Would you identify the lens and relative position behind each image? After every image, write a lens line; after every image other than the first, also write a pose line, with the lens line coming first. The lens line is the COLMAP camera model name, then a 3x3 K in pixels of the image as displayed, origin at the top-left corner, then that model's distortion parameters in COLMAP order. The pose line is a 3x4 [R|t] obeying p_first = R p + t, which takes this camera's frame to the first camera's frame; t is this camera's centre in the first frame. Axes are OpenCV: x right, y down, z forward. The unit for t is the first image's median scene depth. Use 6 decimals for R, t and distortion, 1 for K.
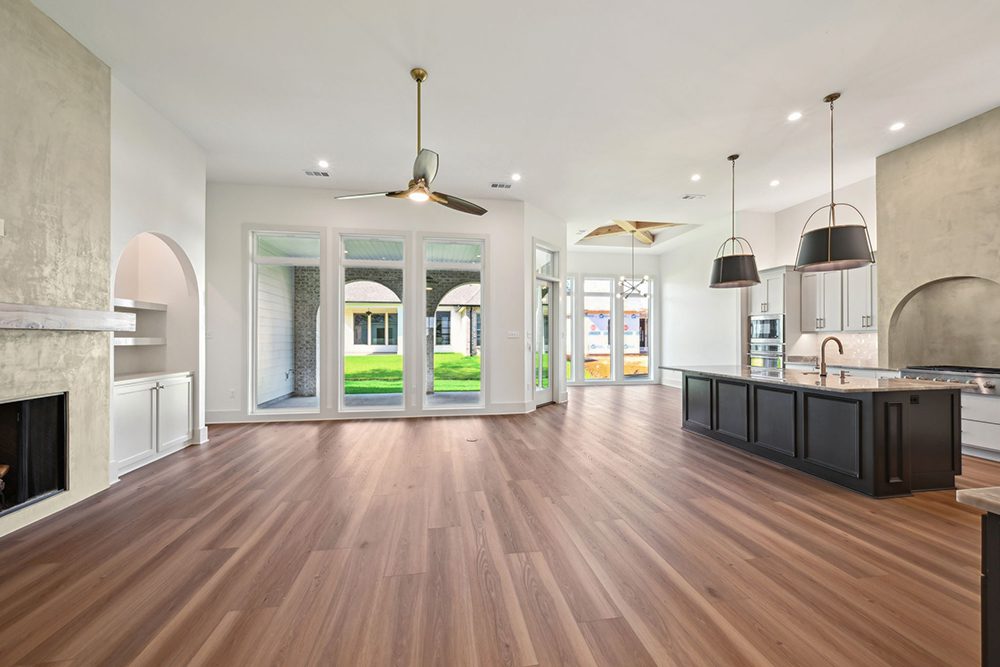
lens RADIAL K [[394.6, 0, 500.4], [0, 394.6, 338.5], [0, 0, 1]] dist [0.000500, 0.000030]
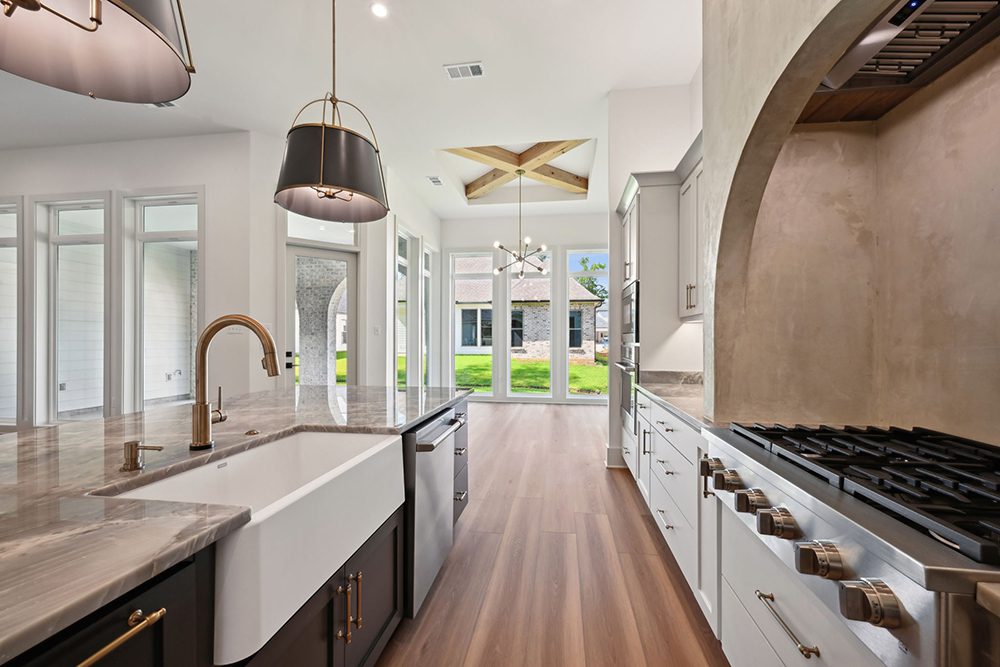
lens RADIAL K [[394.6, 0, 500.4], [0, 394.6, 338.5], [0, 0, 1]] dist [0.000500, 0.000030]
pose [[0.950275, 0.000741, -0.311411, 0.992066], [-0.001560, 0.999996, -0.002383, 0.011399], [0.311408, 0.002751, 0.950272, 0.698969]]
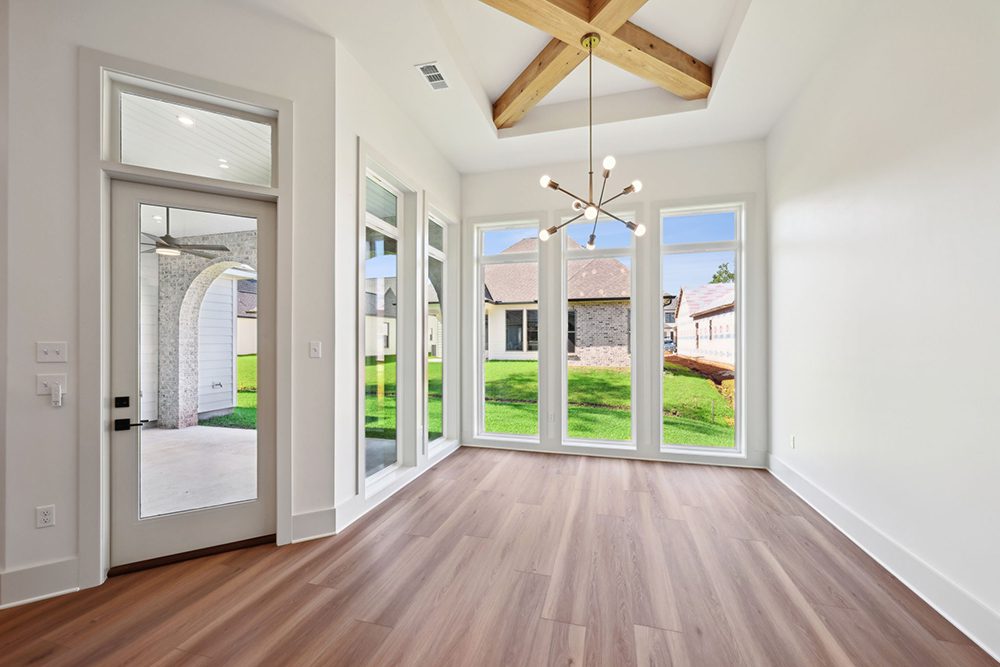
lens RADIAL K [[394.6, 0, 500.4], [0, 394.6, 338.5], [0, 0, 1]] dist [0.000500, 0.000030]
pose [[0.906127, -0.004550, -0.422980, 0.792576], [0.002388, 0.999981, -0.005641, -0.028445], [0.422998, 0.004101, 0.906121, 1.281279]]
